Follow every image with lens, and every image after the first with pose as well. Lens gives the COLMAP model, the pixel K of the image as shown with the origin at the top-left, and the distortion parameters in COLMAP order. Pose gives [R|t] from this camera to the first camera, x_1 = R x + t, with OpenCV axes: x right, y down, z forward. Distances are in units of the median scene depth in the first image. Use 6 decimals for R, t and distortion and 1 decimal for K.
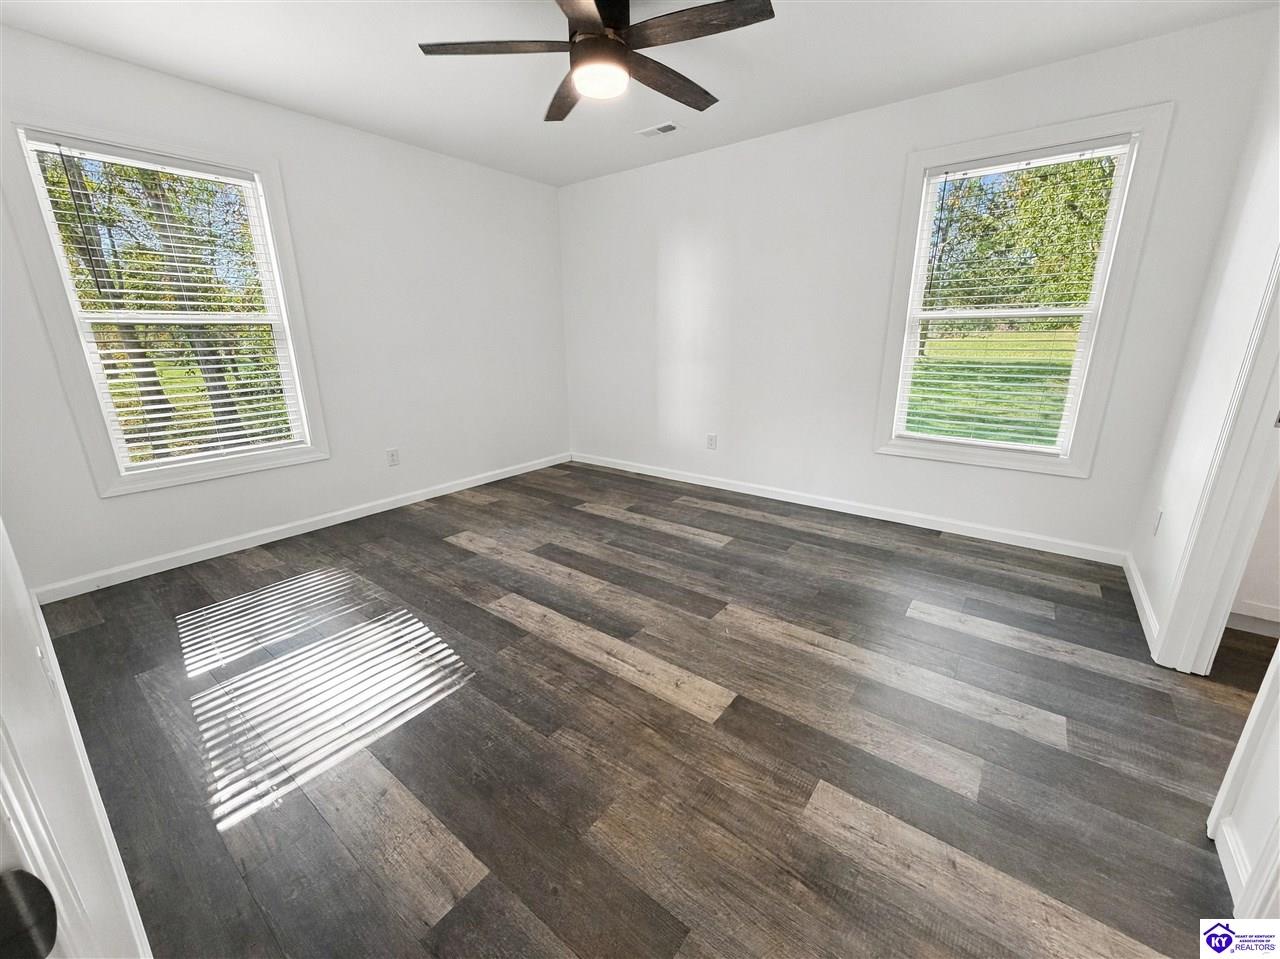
lens RADIAL K [[509.1, 0, 640.0], [0, 509.1, 479.5], [0, 0, 1]] dist [-0.000360, 0.000246]
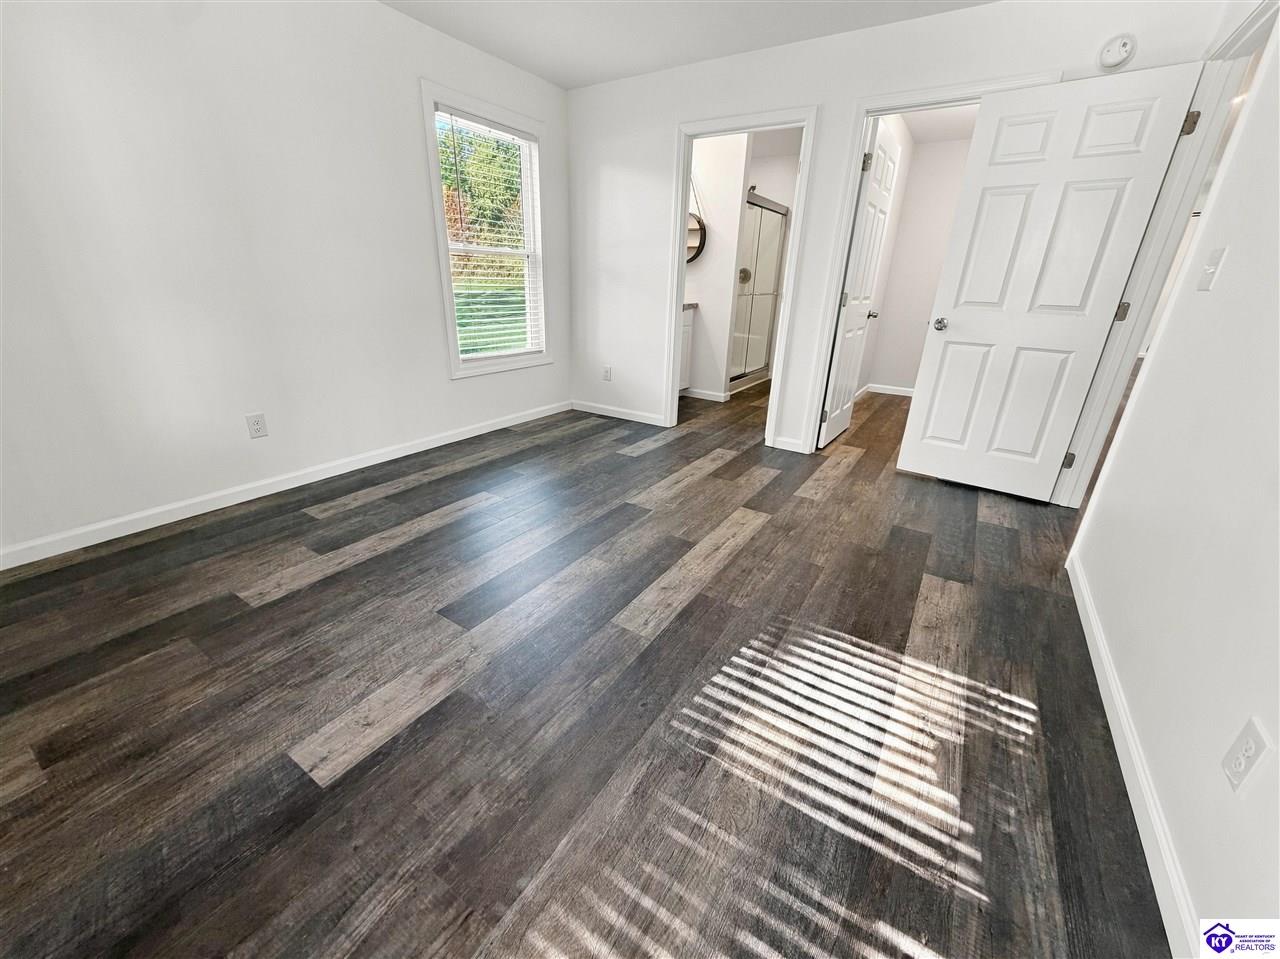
lens RADIAL K [[509.1, 0, 640.0], [0, 509.1, 479.5], [0, 0, 1]] dist [-0.000360, 0.000246]
pose [[-0.083365, -0.356188, 0.930688, -0.690724], [0.247439, 0.897291, 0.365571, -0.171069], [-0.965310, 0.260765, 0.013332, 0.724957]]
